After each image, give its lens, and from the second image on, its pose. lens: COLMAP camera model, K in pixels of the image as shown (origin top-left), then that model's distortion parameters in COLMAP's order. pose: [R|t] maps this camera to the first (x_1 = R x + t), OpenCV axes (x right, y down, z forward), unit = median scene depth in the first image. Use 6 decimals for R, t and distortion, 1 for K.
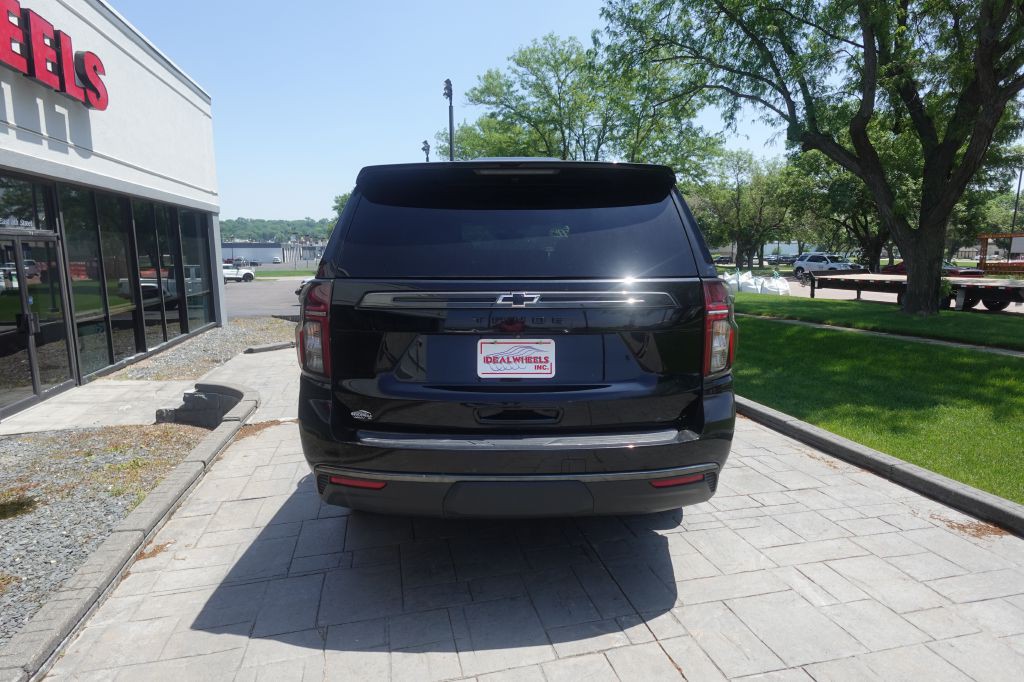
lens RADIAL K [[580.2, 0, 512.4], [0, 580.2, 337.4], [0, 0, 1]] dist [0.001424, -0.001310]
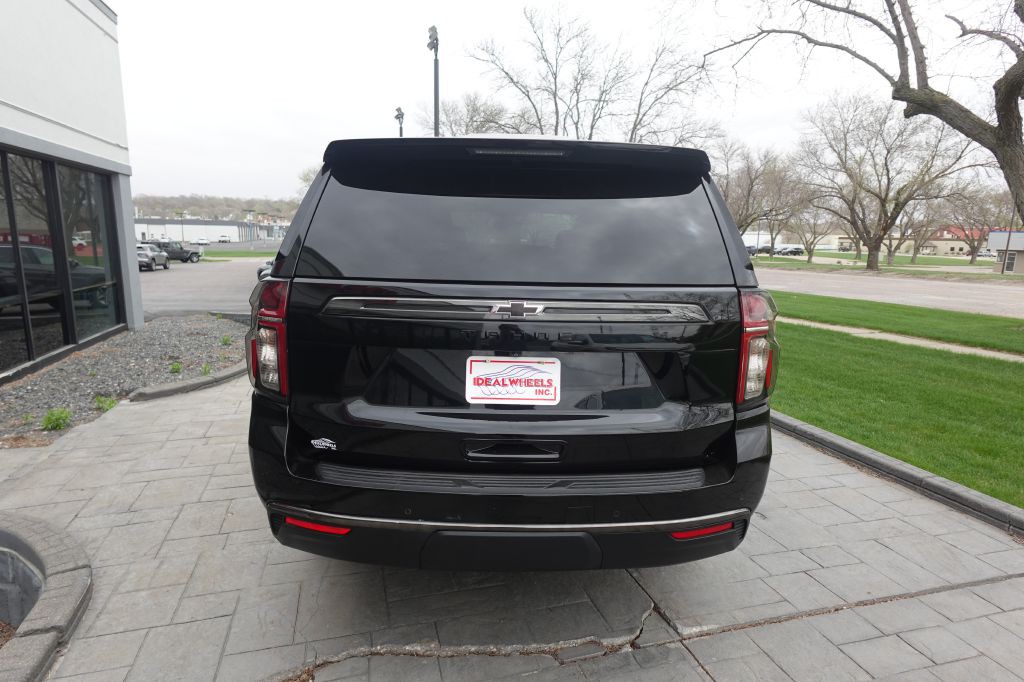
lens RADIAL K [[580.2, 0, 512.4], [0, 580.2, 337.4], [0, 0, 1]] dist [0.001424, -0.001310]
pose [[0.999646, 0.022216, 0.014666, -0.007573], [-0.022646, 0.999298, 0.029855, -0.047696], [-0.013993, -0.030177, 0.999447, 0.171609]]
